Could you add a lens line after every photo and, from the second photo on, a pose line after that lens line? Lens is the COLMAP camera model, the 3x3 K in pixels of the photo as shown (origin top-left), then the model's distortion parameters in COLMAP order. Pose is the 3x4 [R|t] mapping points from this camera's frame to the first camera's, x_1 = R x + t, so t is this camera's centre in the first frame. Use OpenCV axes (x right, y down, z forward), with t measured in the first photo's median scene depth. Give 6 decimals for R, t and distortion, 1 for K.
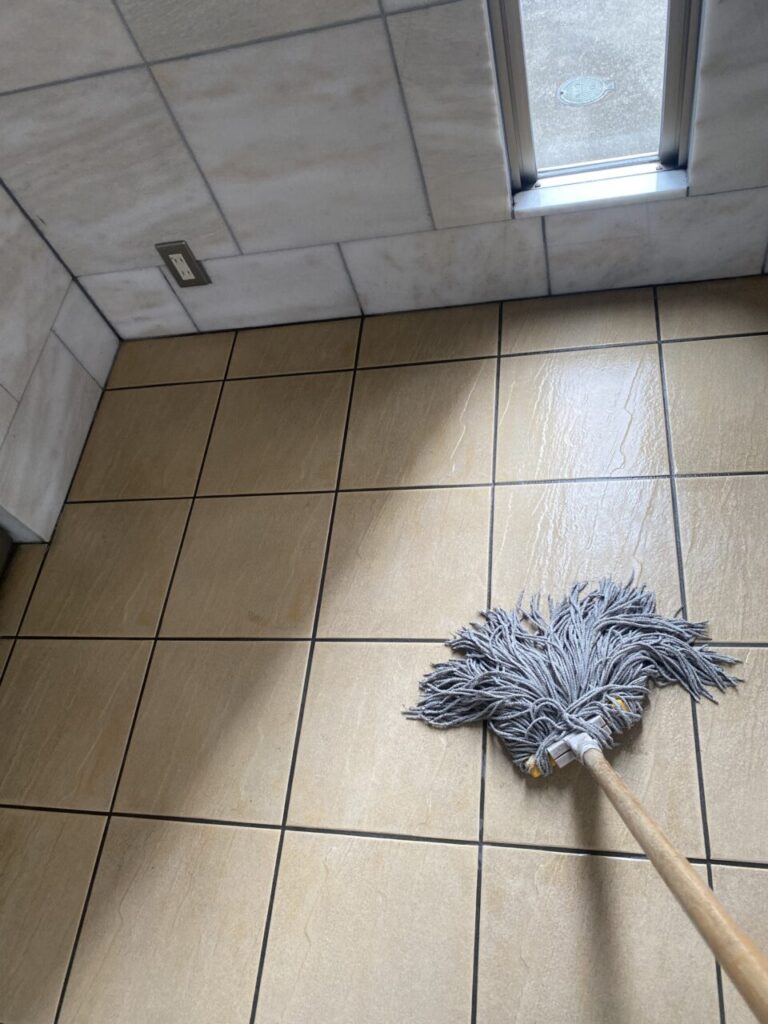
lens RADIAL K [[779.3, 0, 376.2], [0, 779.3, 516.7], [0, 0, 1]] dist [-0.009858, -0.001404]
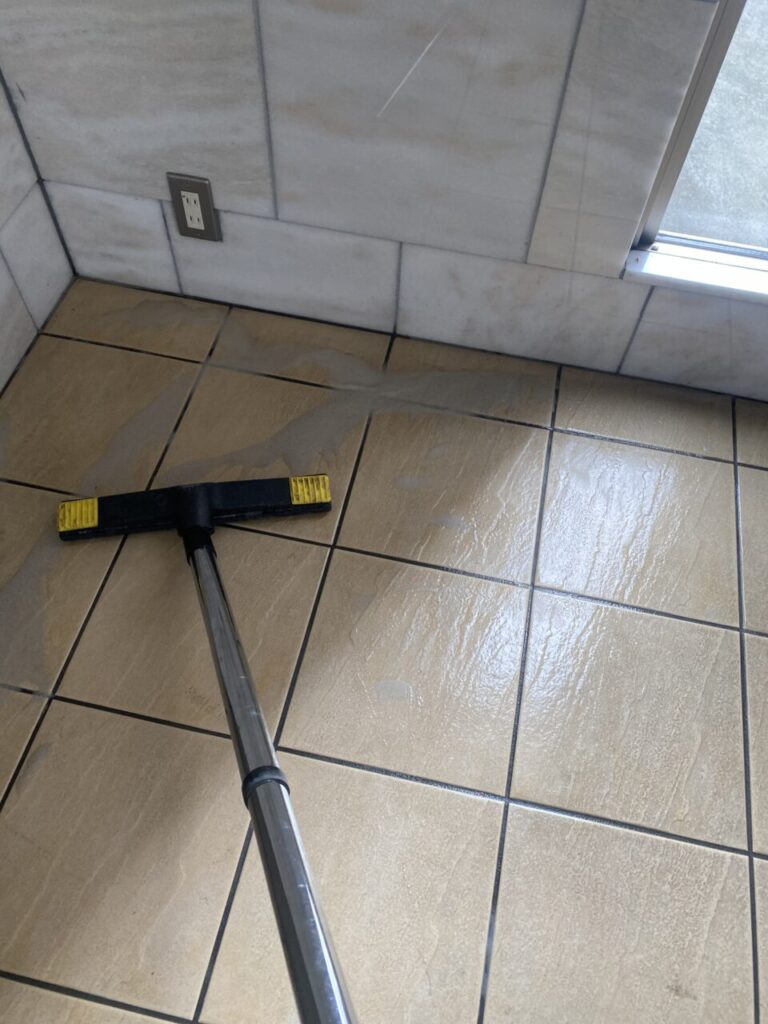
lens RADIAL K [[779.3, 0, 388.3], [0, 779.3, 502.8], [0, 0, 1]] dist [-0.009858, -0.001404]
pose [[0.953692, 0.232717, 0.190563, -0.152211], [-0.229045, 0.972535, -0.041389, -0.055058], [-0.194961, -0.004175, 0.980802, 0.217237]]
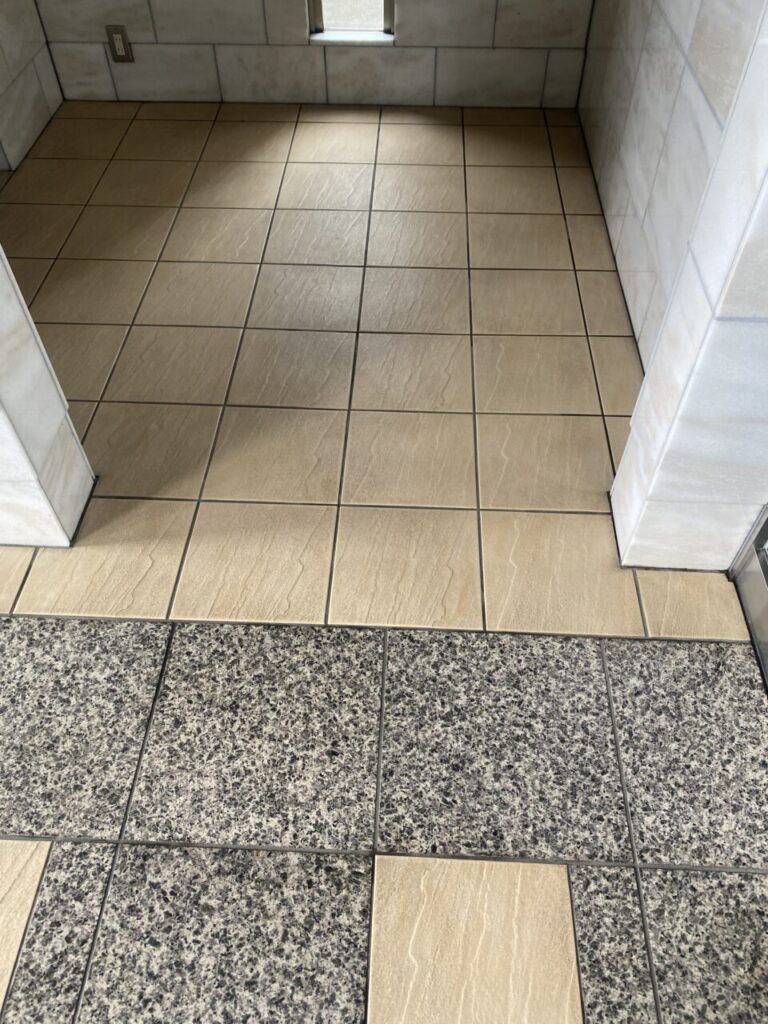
lens RADIAL K [[779.3, 0, 384.1], [0, 779.3, 511.3], [0, 0, 1]] dist [-0.009858, -0.001404]
pose [[0.967861, 0.106455, 0.227842, 0.038547], [-0.070824, 0.984699, -0.159223, 0.973777], [-0.241306, 0.137969, 0.960591, -0.676610]]
